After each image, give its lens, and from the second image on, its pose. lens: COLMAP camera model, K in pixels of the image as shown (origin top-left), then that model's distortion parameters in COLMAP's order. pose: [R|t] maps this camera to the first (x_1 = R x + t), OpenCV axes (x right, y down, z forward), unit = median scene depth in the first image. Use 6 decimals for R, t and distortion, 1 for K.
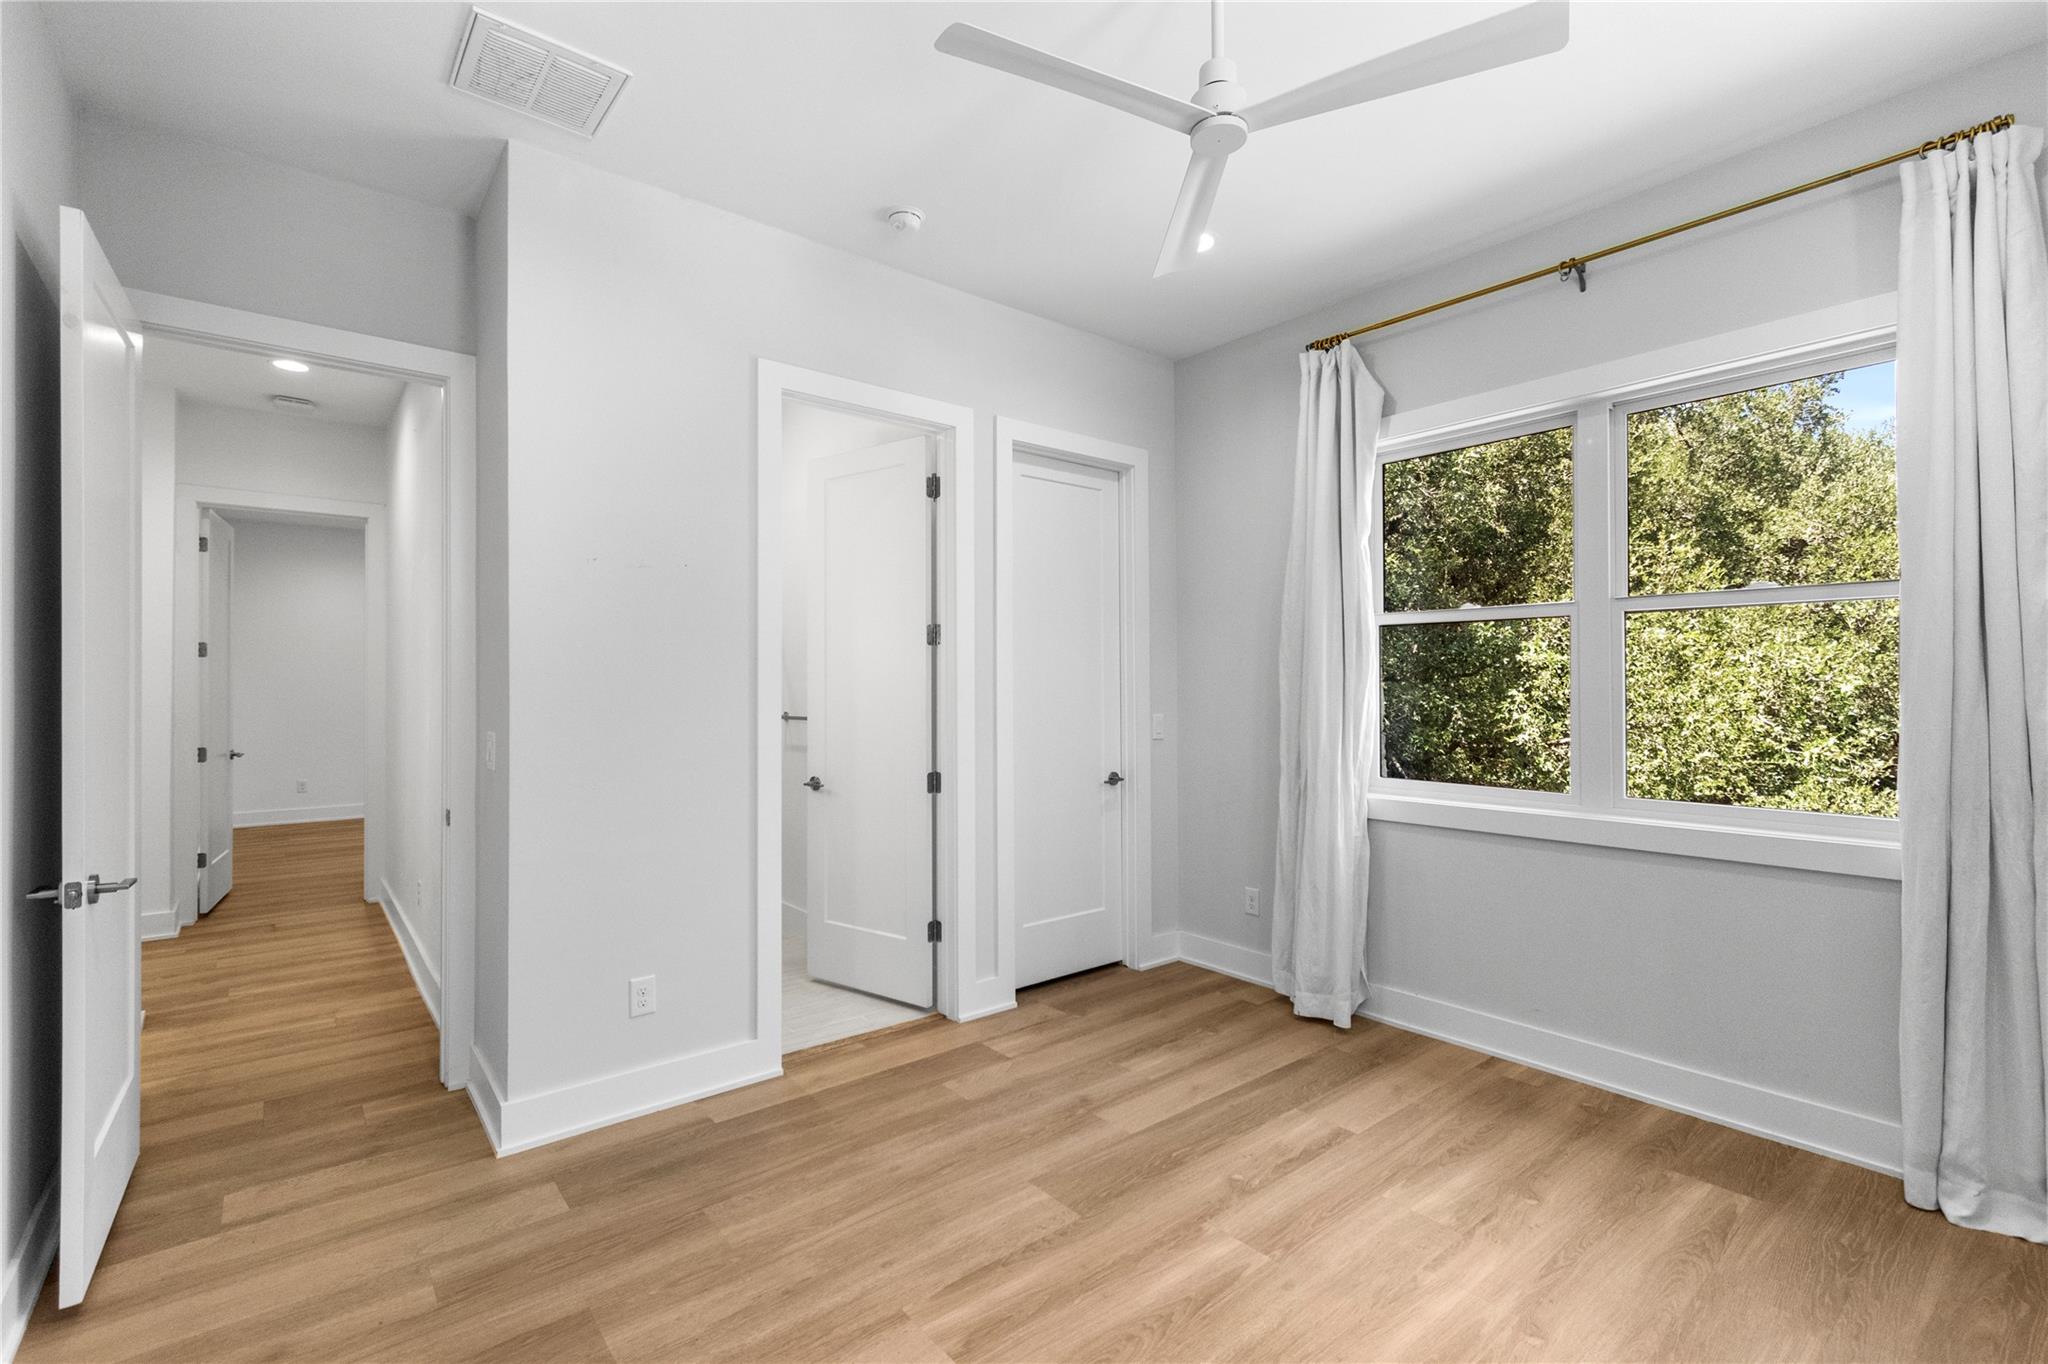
lens RADIAL K [[916.7, 0, 1013.9], [0, 916.7, 677.5], [0, 0, 1]] dist [0.004361, -0.002103]
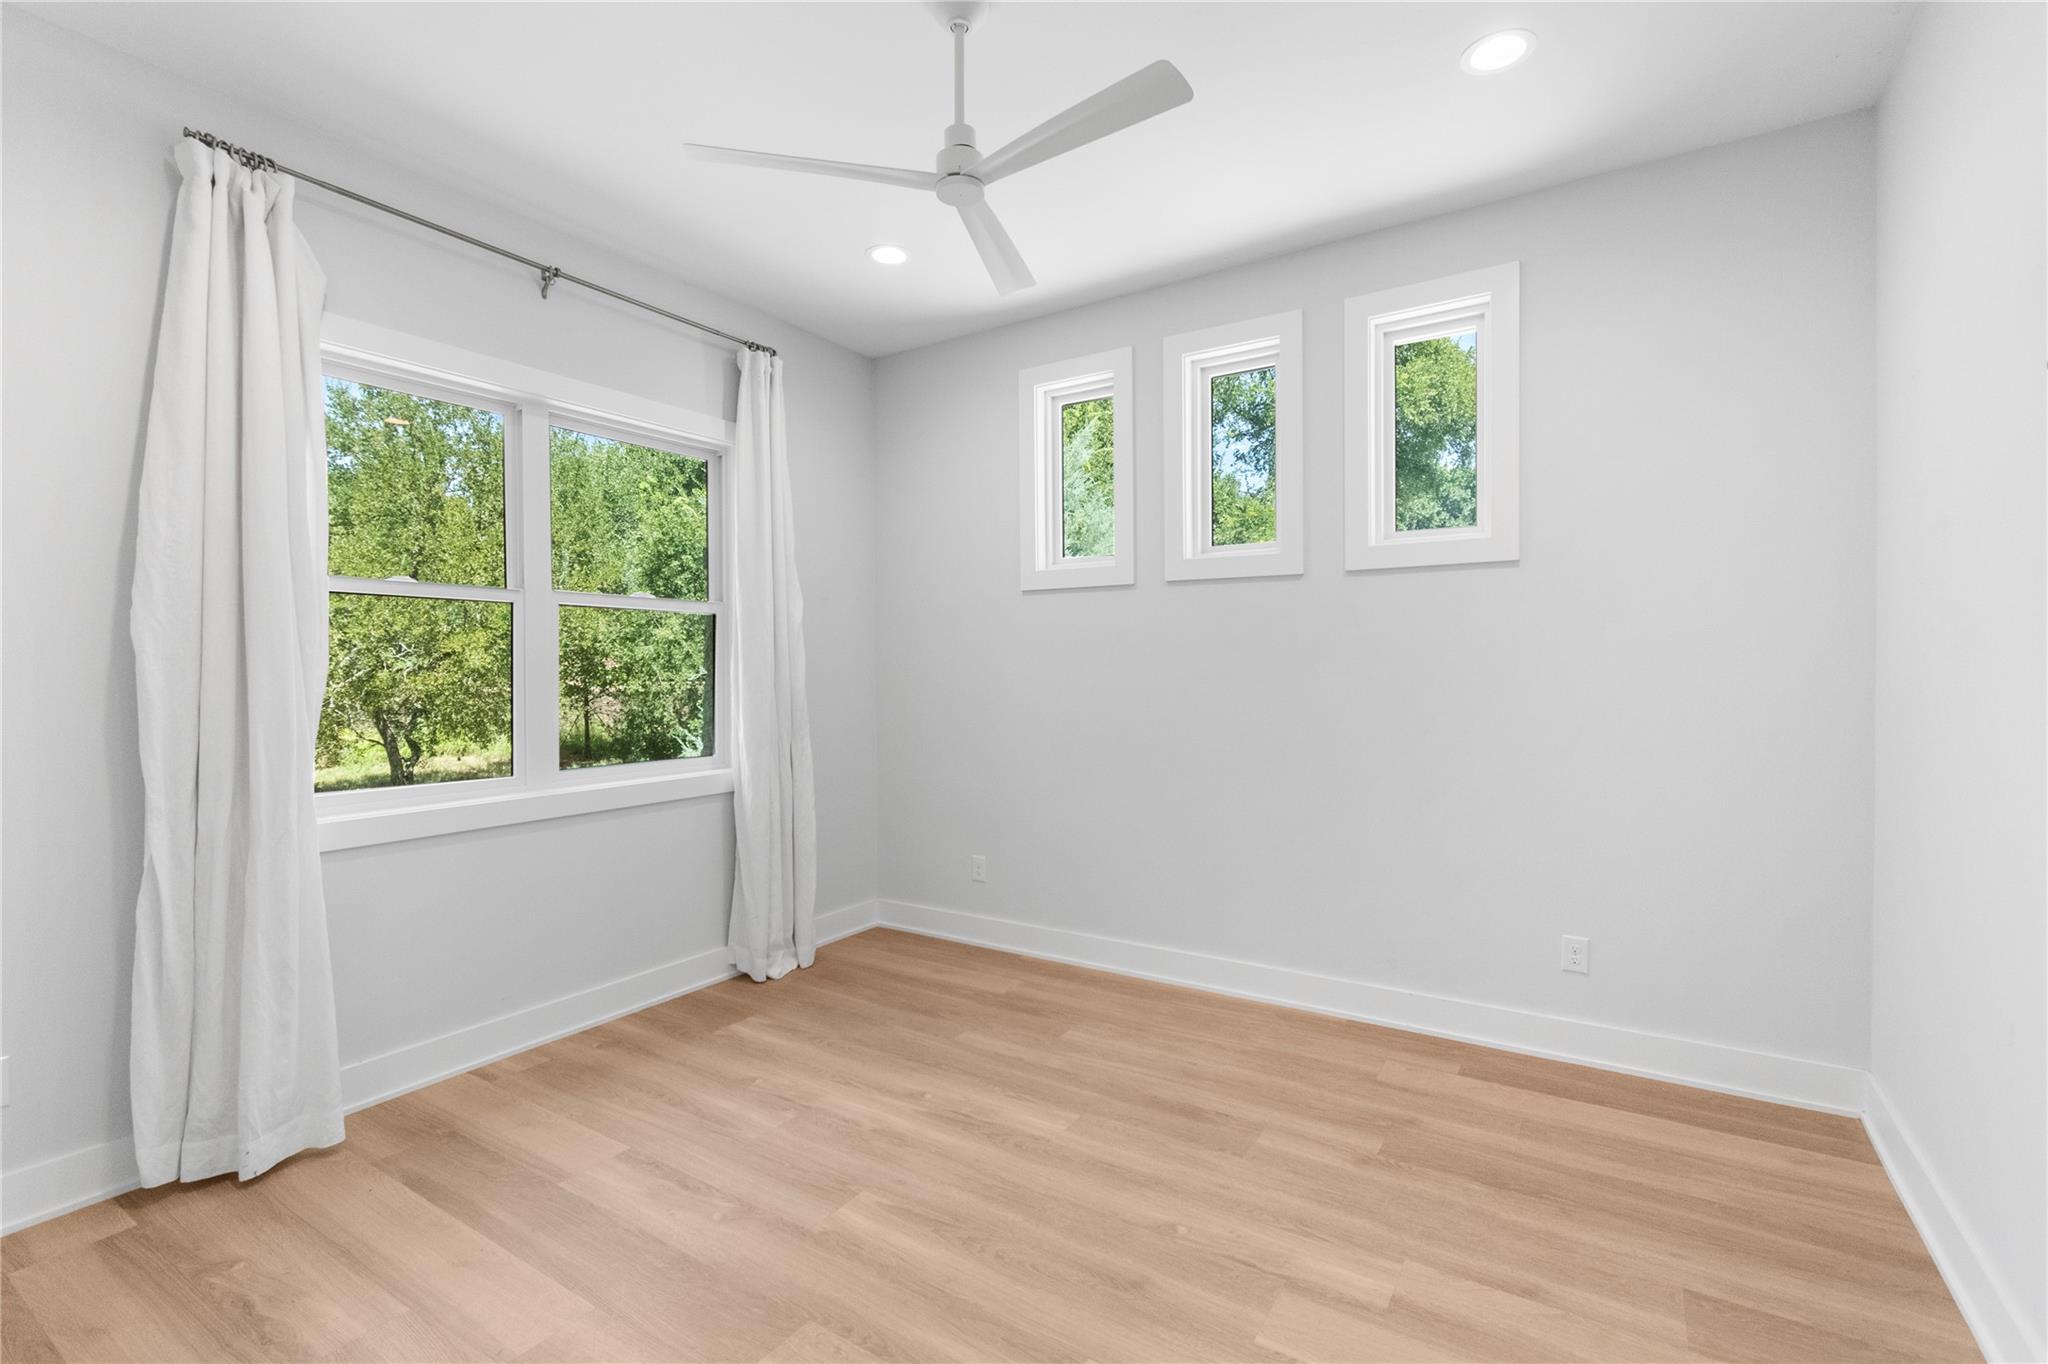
lens RADIAL K [[916.7, 0, 1034.3], [0, 916.7, 676.9], [0, 0, 1]] dist [0.004361, -0.002103]
pose [[-0.321812, -0.002584, 0.946800, -0.576645], [0.001244, 0.999994, 0.003153, 0.014437], [-0.946803, 0.002193, -0.321807, 0.819445]]
